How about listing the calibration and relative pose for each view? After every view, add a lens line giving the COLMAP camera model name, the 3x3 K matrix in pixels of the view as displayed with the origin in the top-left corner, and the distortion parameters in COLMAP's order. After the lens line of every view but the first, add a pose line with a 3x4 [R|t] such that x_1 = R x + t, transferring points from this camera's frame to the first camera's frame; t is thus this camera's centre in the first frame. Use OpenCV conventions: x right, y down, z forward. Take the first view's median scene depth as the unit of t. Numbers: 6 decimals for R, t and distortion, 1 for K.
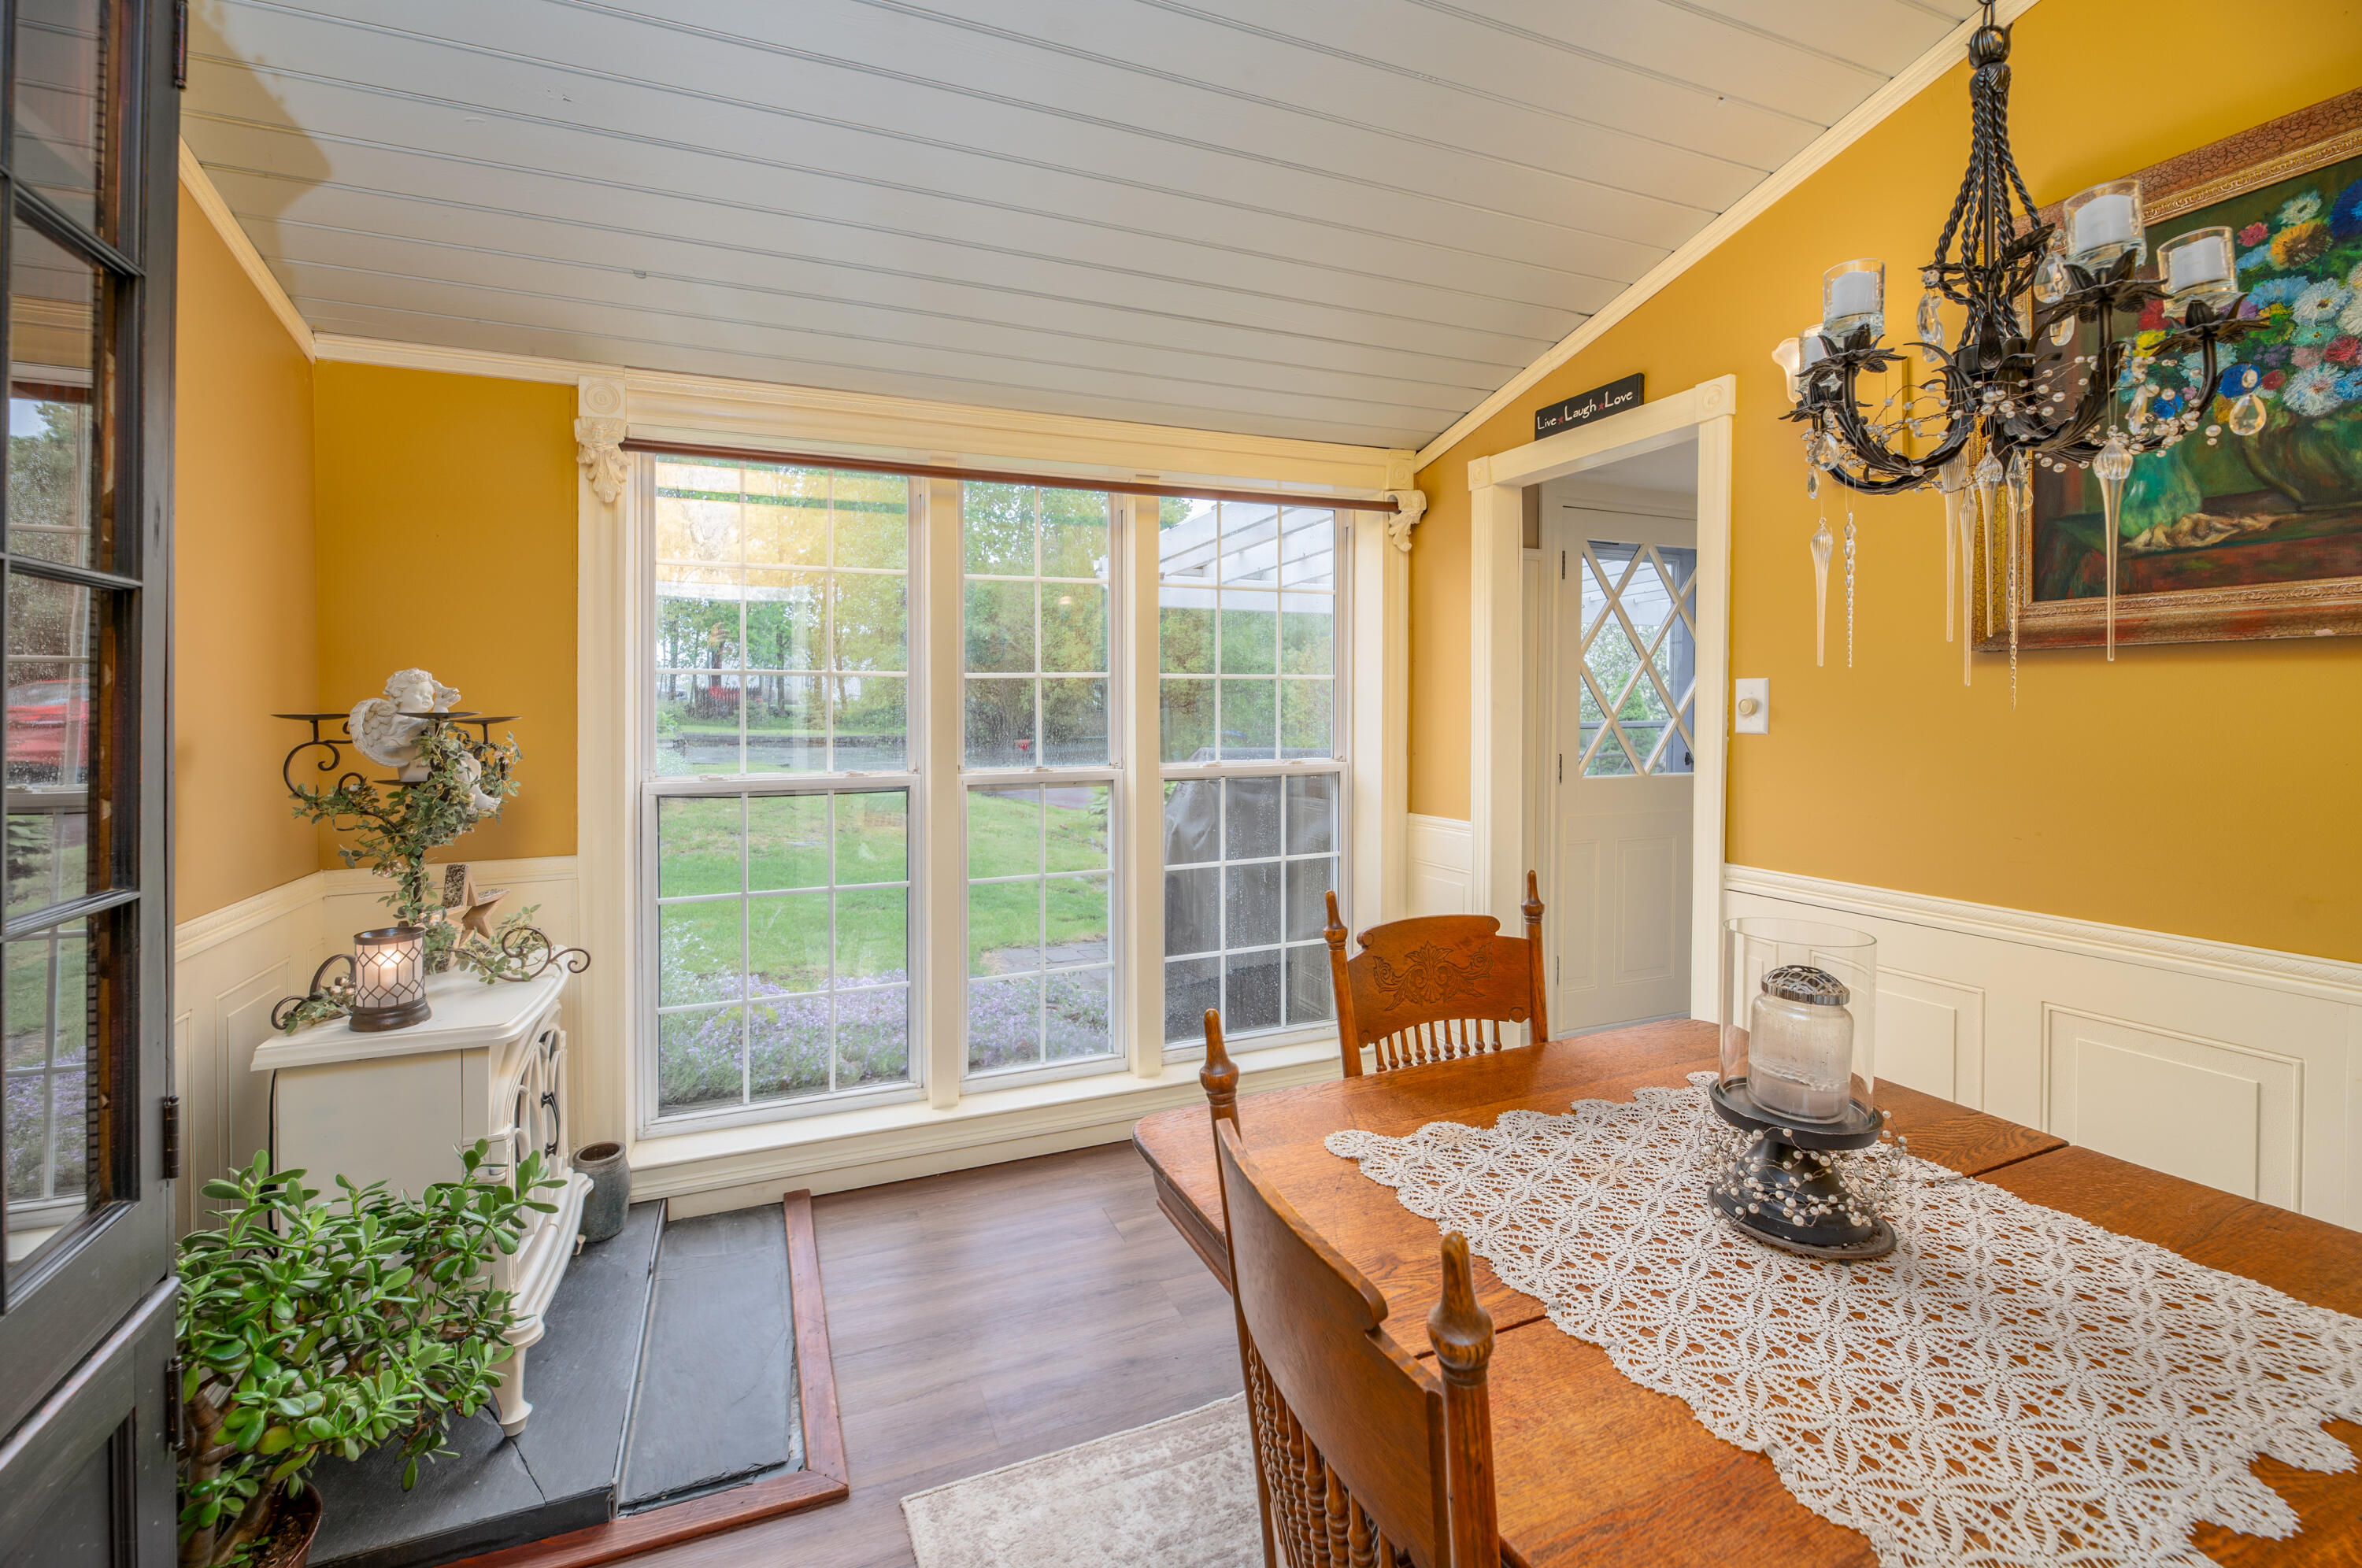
lens RADIAL K [[1007.6, 0, 1177.3], [0, 1007.6, 739.1], [0, 0, 1]] dist [-0.002176, -0.002734]
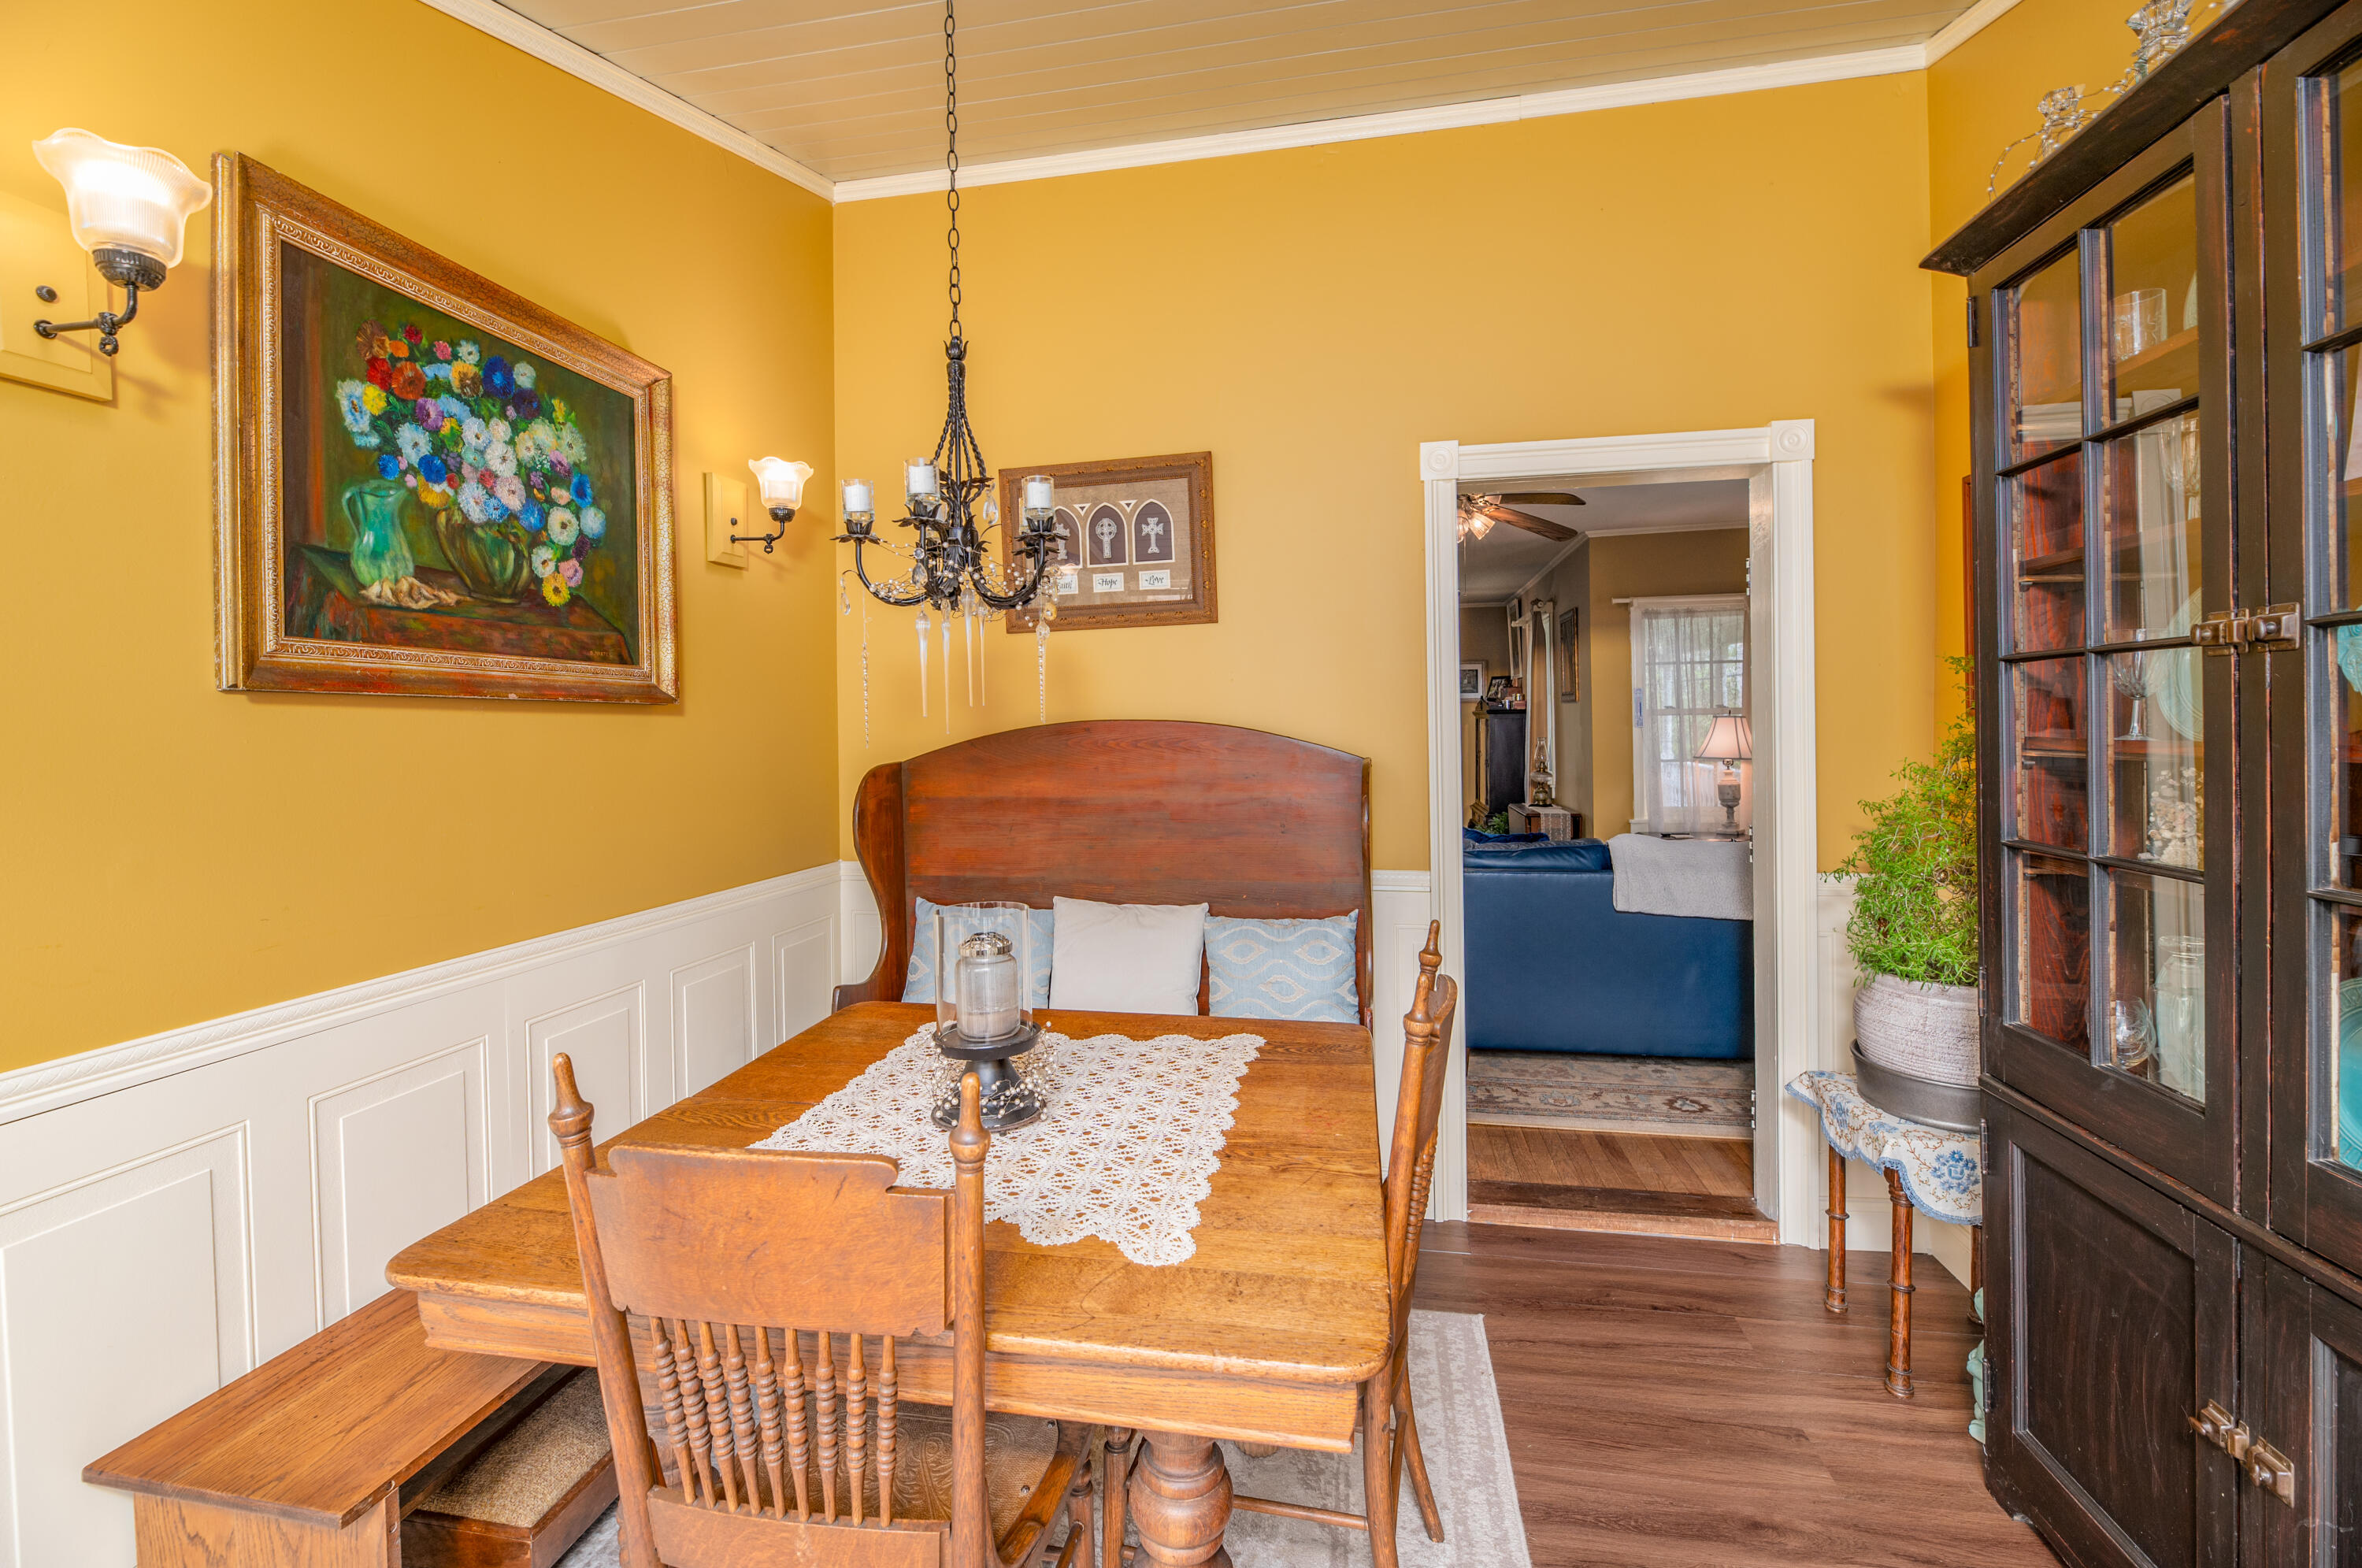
lens RADIAL K [[1025.3, 0, 1185.8], [0, 1025.3, 754.2], [0, 0, 1]] dist [0.000737, -0.003257]
pose [[-0.833659, -0.000249, 0.552280, -0.302486], [0.032527, 0.998242, 0.049549, -0.063630], [-0.551321, 0.059272, -0.832185, 1.510941]]
